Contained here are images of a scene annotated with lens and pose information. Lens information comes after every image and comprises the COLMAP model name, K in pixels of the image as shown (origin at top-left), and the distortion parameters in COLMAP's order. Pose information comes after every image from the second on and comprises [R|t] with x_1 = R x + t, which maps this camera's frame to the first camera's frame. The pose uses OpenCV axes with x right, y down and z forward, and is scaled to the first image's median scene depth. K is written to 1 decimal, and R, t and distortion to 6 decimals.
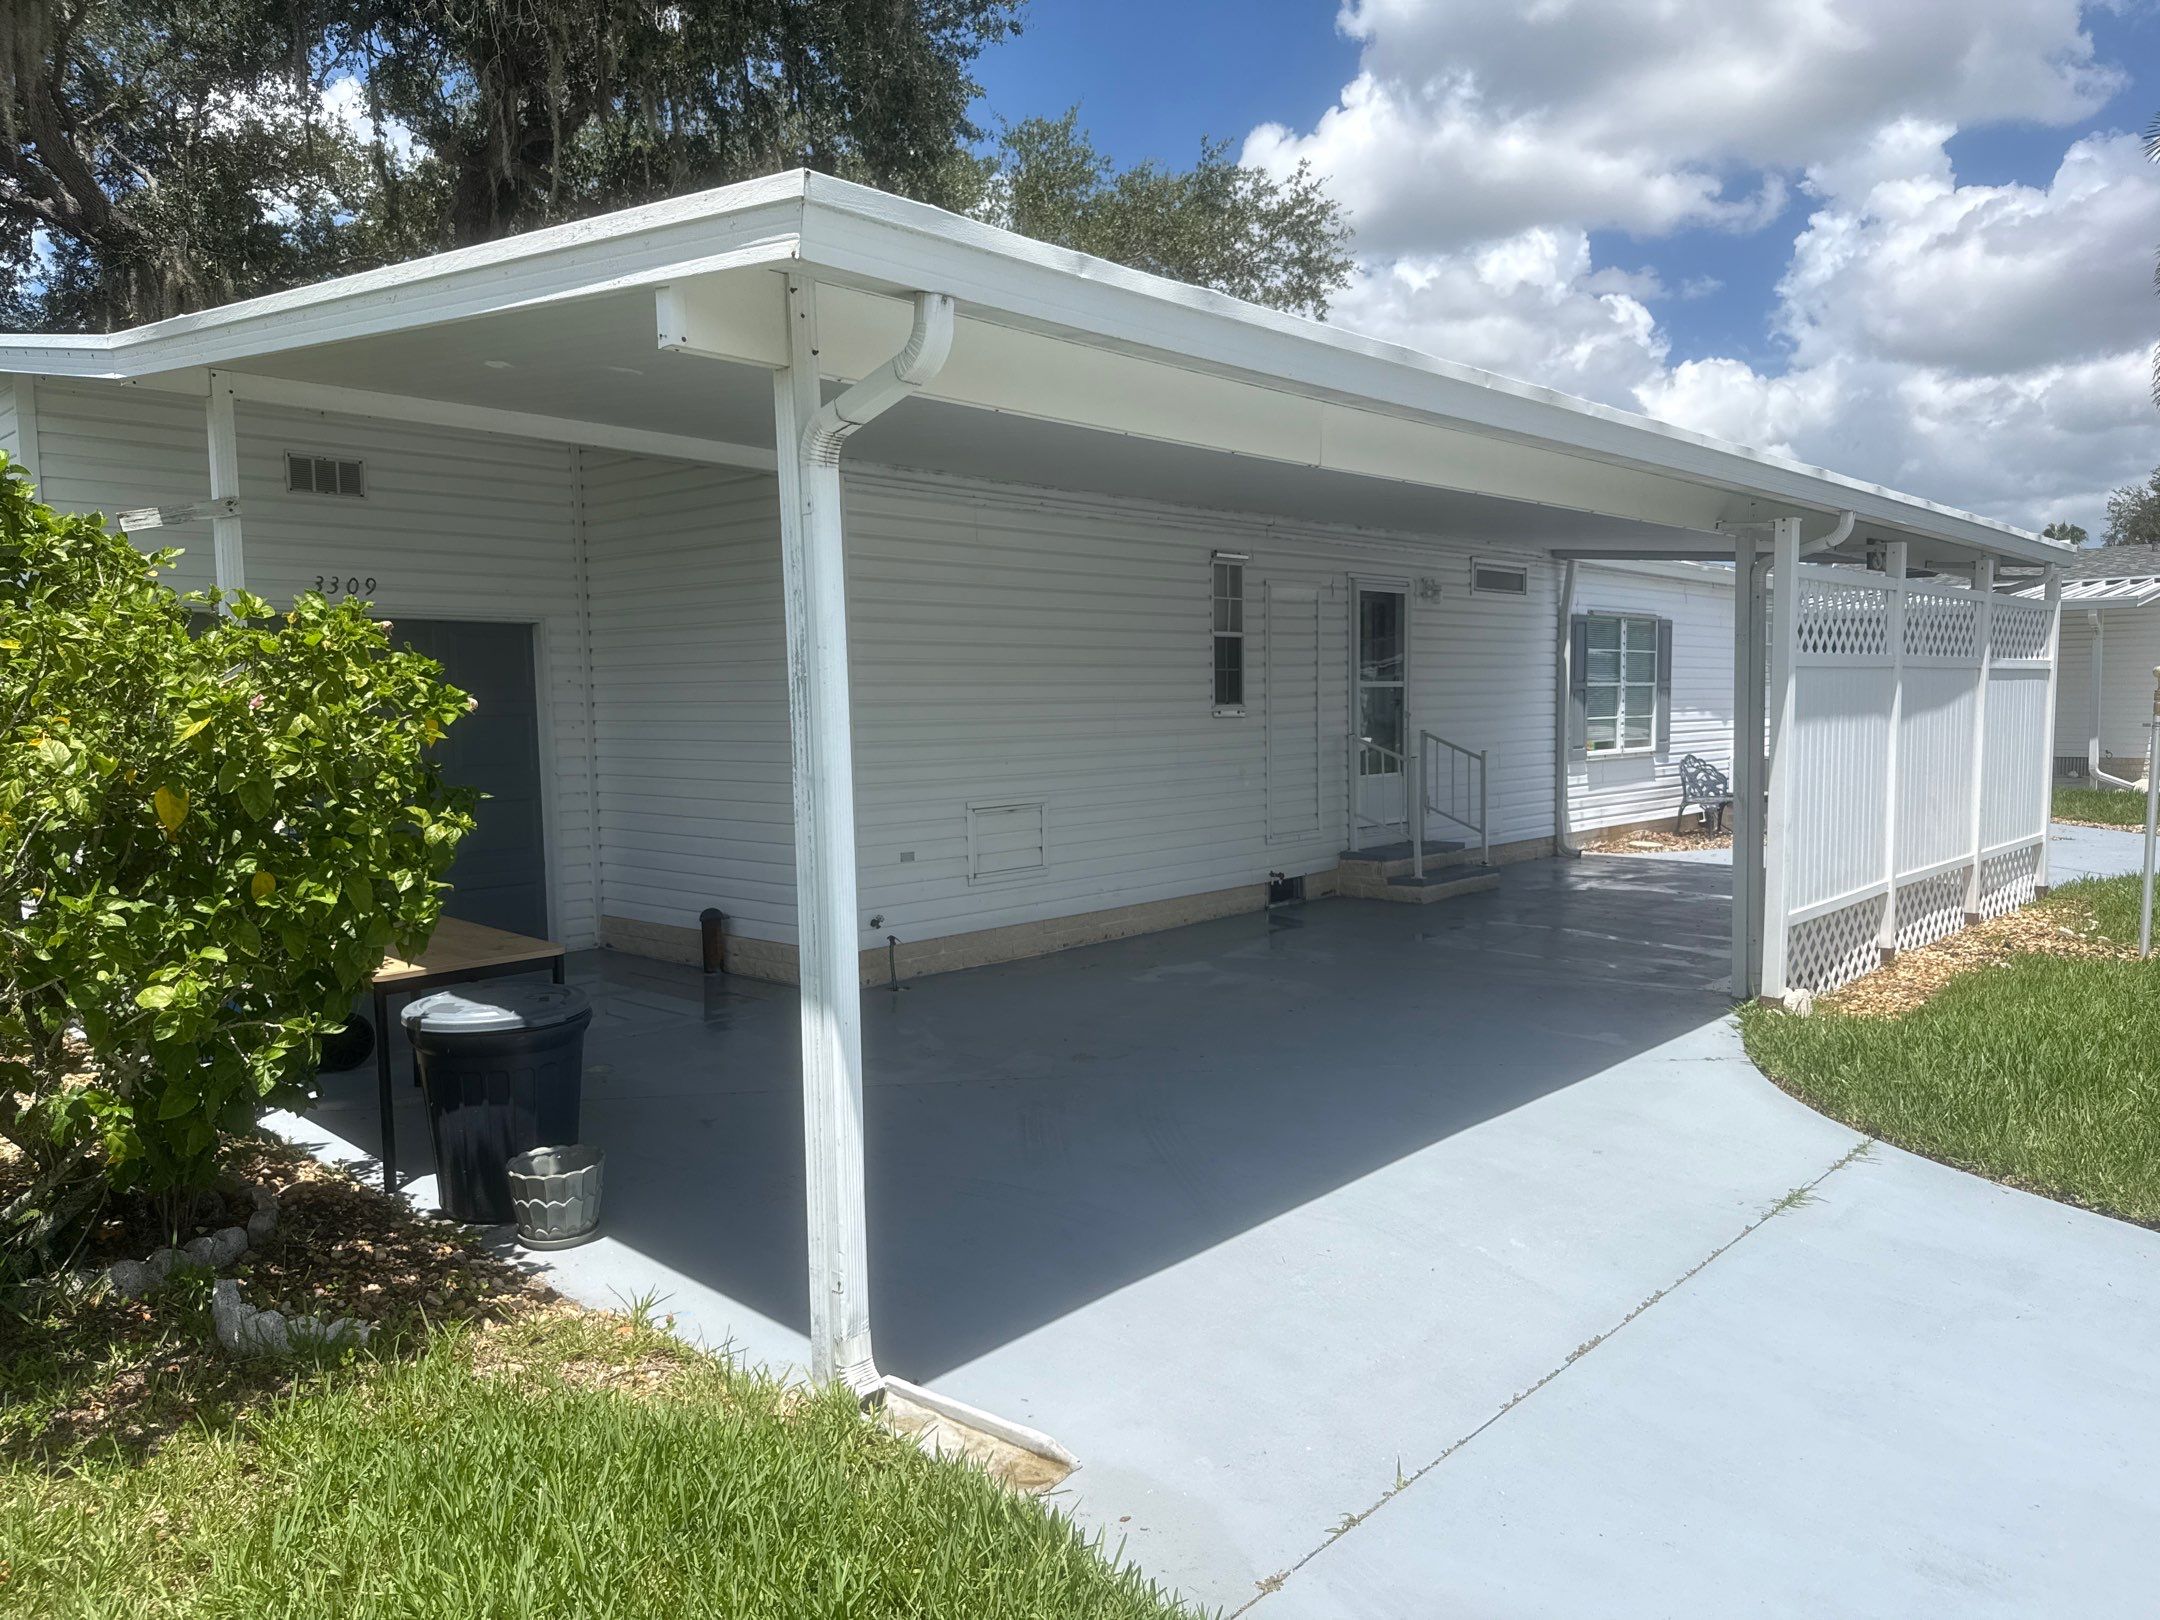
lens RADIAL K [[1530.4, 0, 1083.6], [0, 1530.4, 817.5], [0, 0, 1]] dist [0.040622, -0.039749]
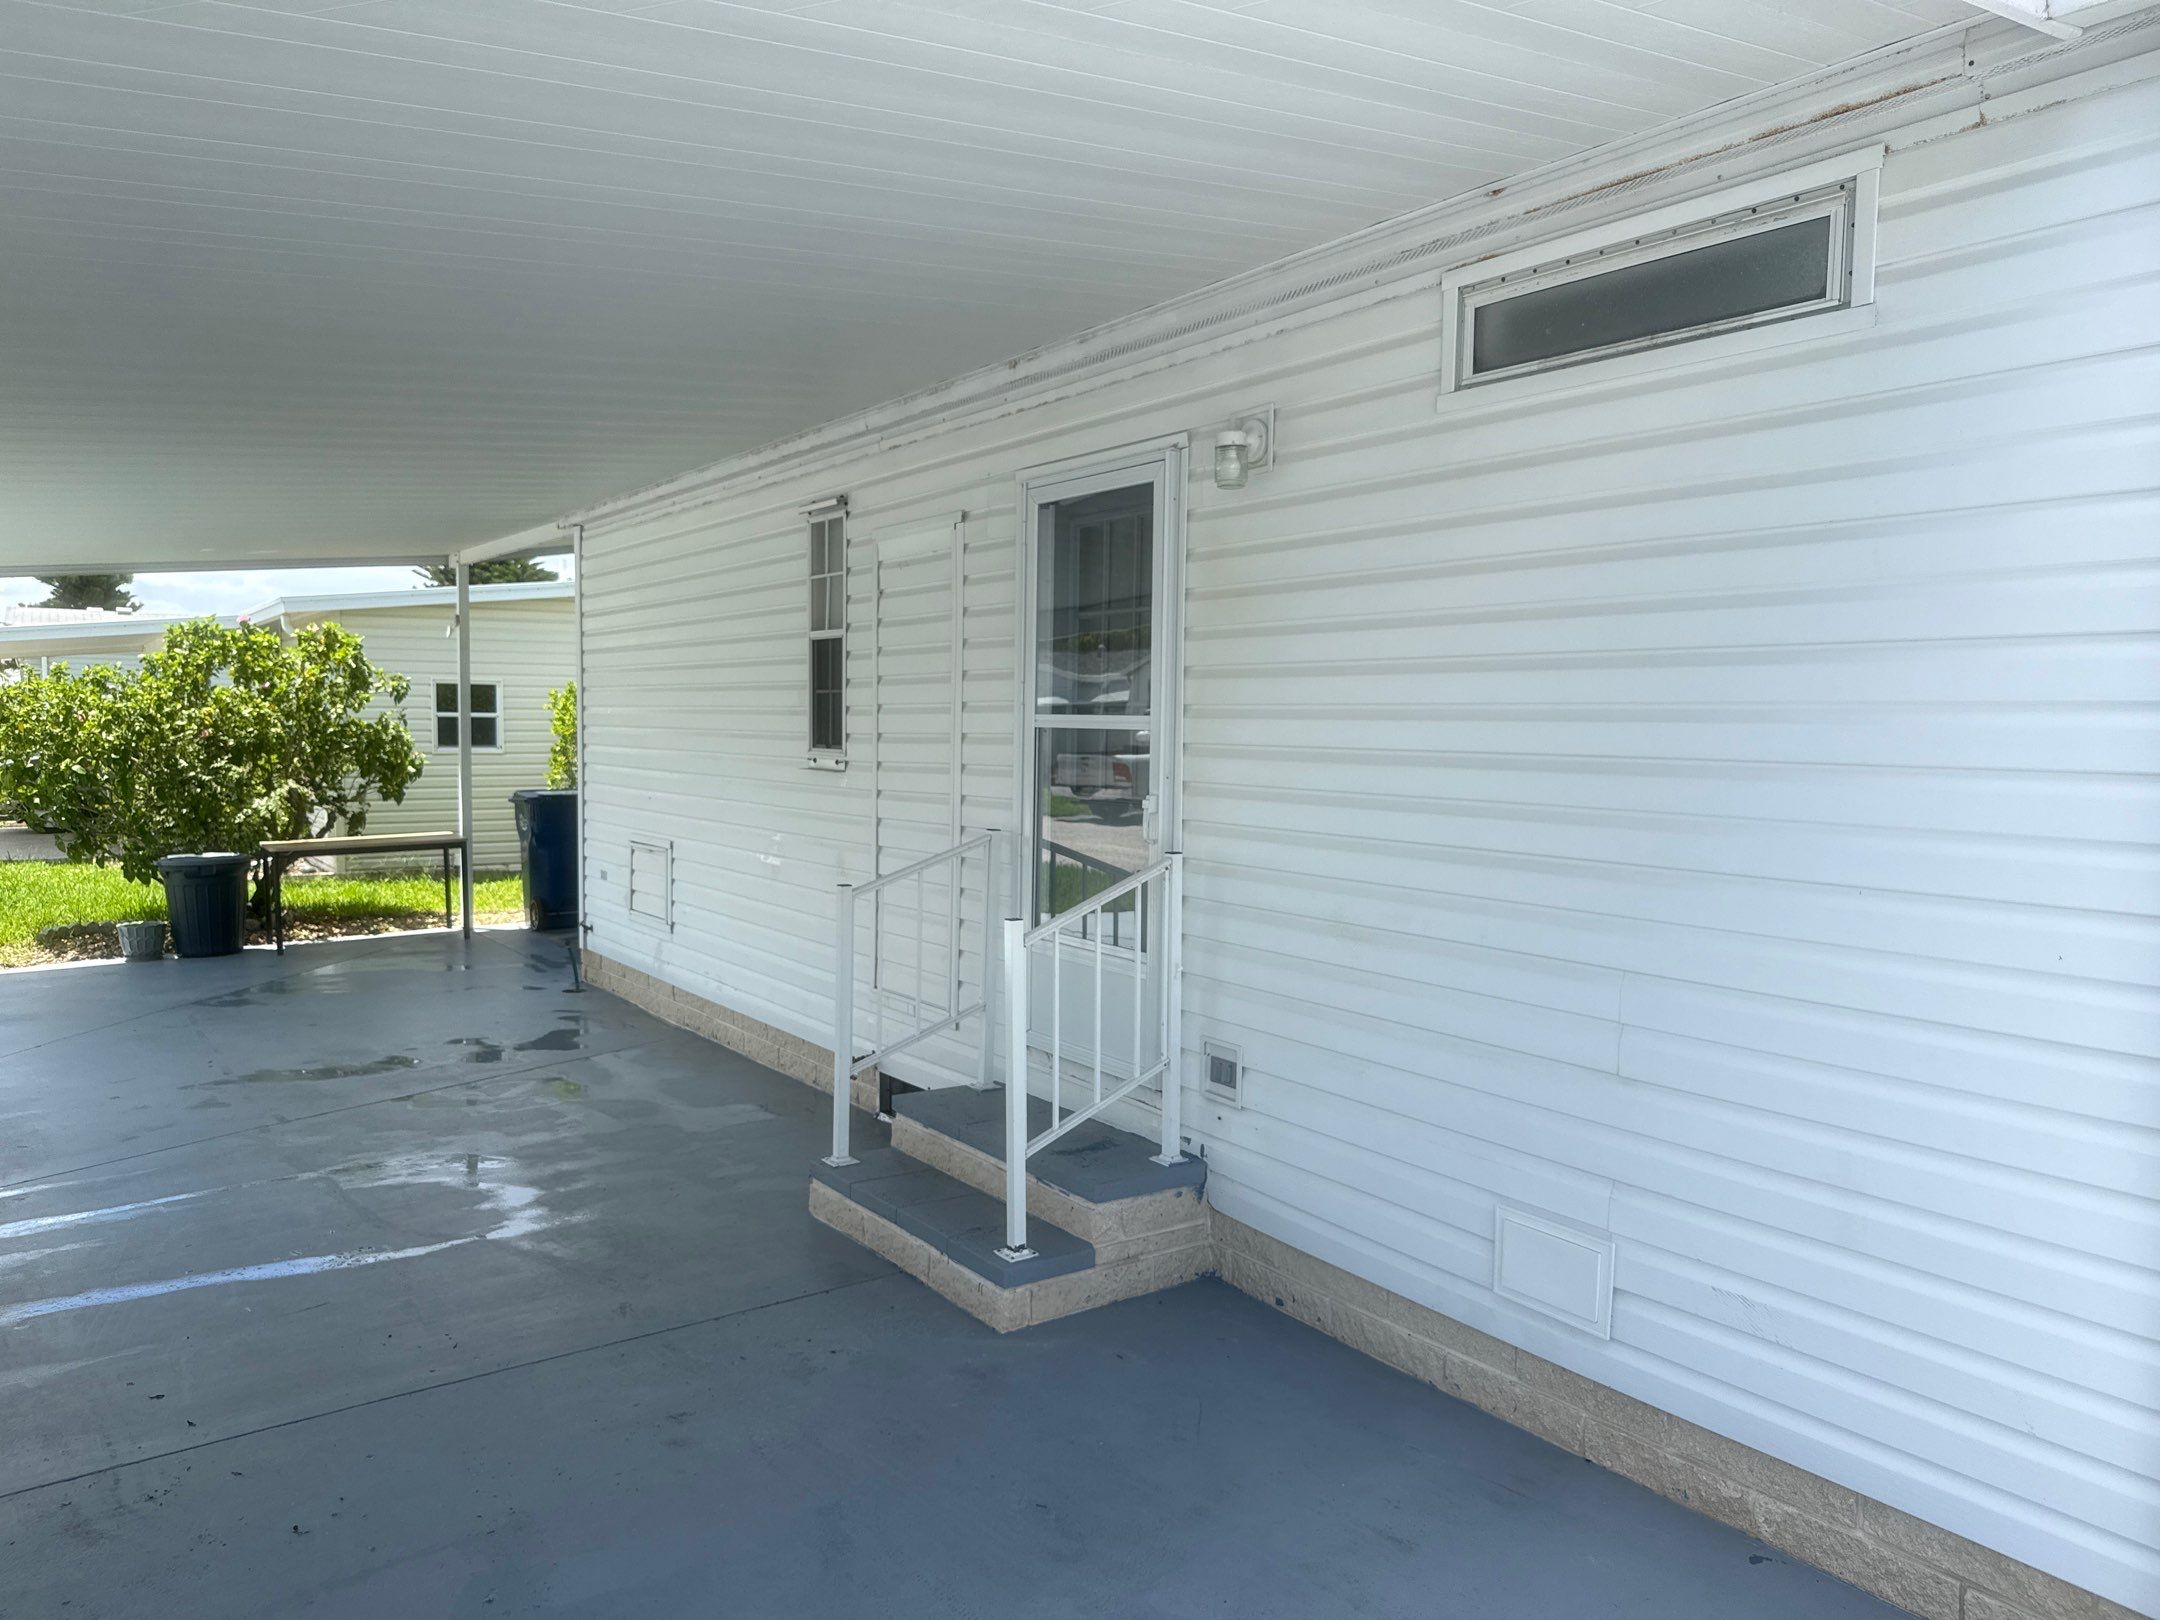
lens RADIAL K [[1530.2, 0, 1081.7], [0, 1530.2, 806.4], [0, 0, 1]] dist [0.047737, -0.049960]
pose [[-0.215094, 0.071219, -0.973993, 0.664334], [-0.081615, 0.992538, 0.090599, -0.113882], [0.973177, 0.098979, -0.207676, 1.217651]]
